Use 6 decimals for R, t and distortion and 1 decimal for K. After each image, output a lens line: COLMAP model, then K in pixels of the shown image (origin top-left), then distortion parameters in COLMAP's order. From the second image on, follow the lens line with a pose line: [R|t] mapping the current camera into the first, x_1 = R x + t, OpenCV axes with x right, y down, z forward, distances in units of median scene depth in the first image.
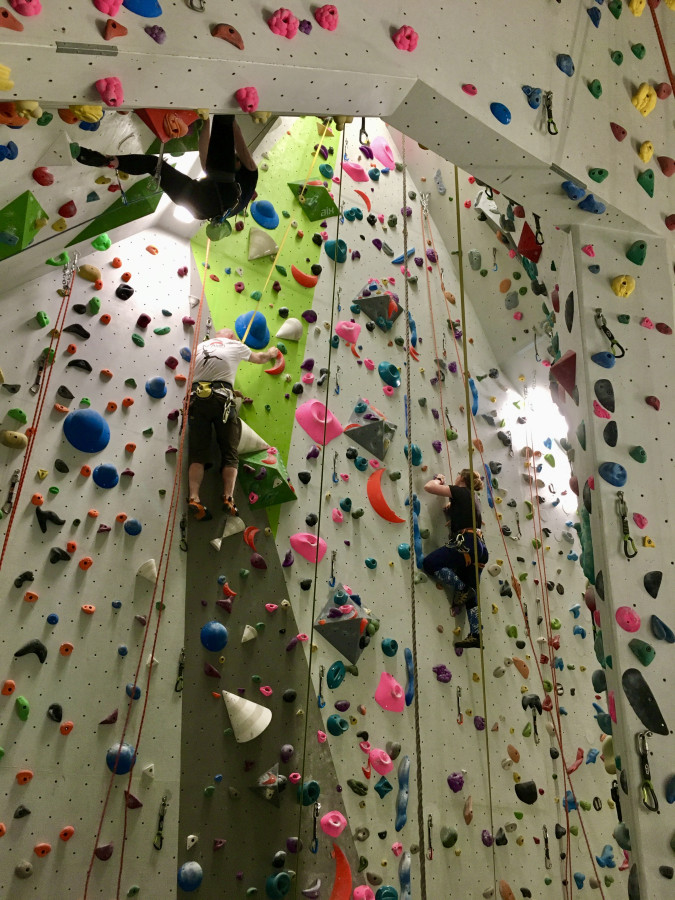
lens RADIAL K [[775.0, 0, 339.3], [0, 775.0, 447.4], [0, 0, 1]] dist [0.069162, -0.094968]
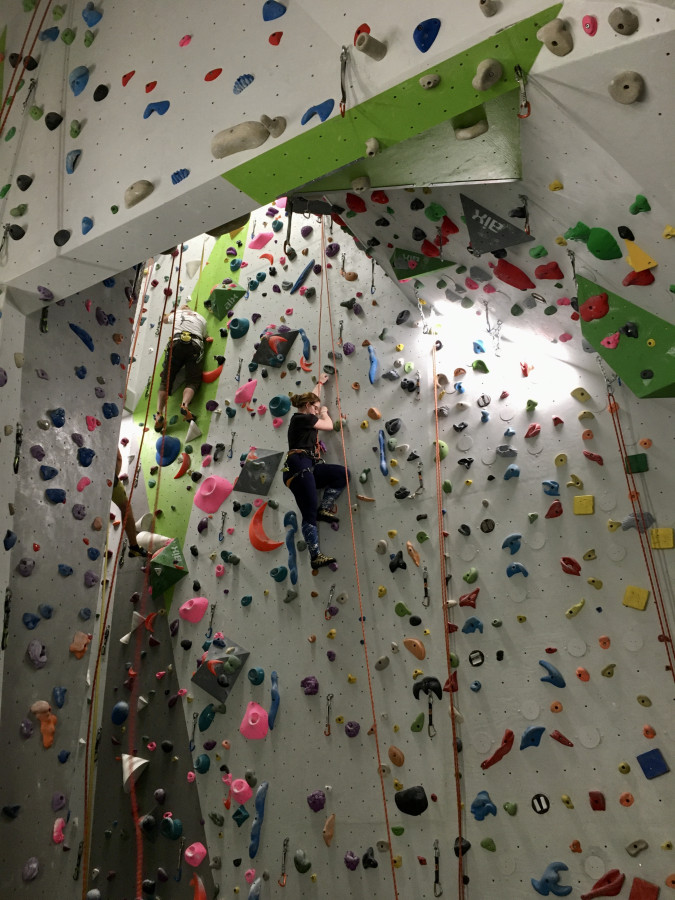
lens RADIAL K [[775.0, 0, 339.1], [0, 775.0, 446.9], [0, 0, 1]] dist [0.069162, -0.094968]
pose [[0.420702, -0.460266, -0.781770, 1.011351], [0.413659, 0.864268, -0.286230, 0.322258], [0.807401, -0.202969, 0.553993, 0.560387]]
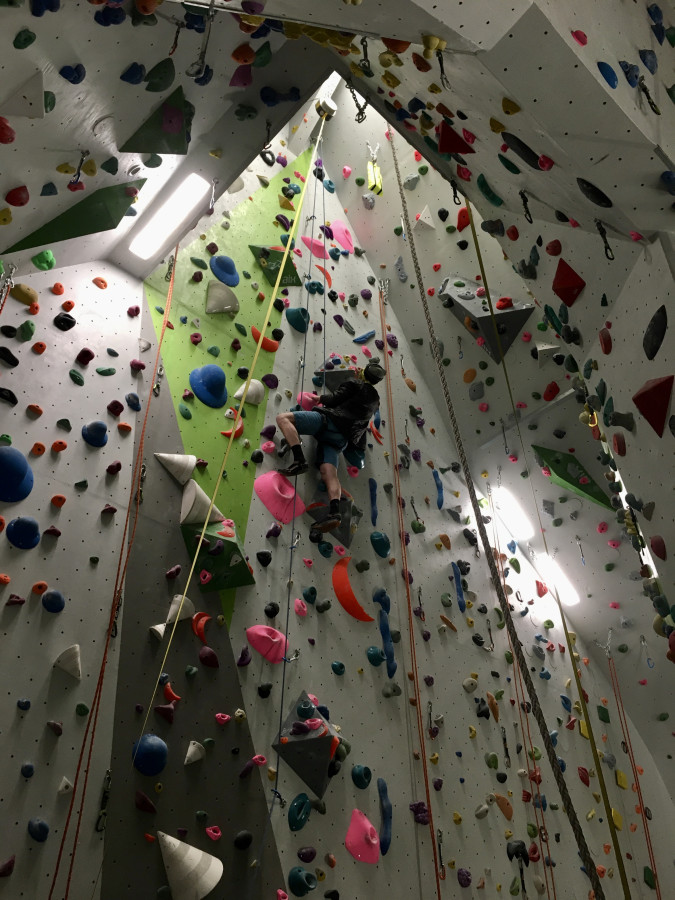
lens RADIAL K [[775.0, 0, 339.6], [0, 775.0, 445.7], [0, 0, 1]] dist [0.069162, -0.094968]
pose [[0.987585, 0.066527, 0.142299, -0.090511], [-0.040089, 0.982635, -0.181166, 0.067013], [-0.151881, 0.173213, 0.973103, 0.157800]]
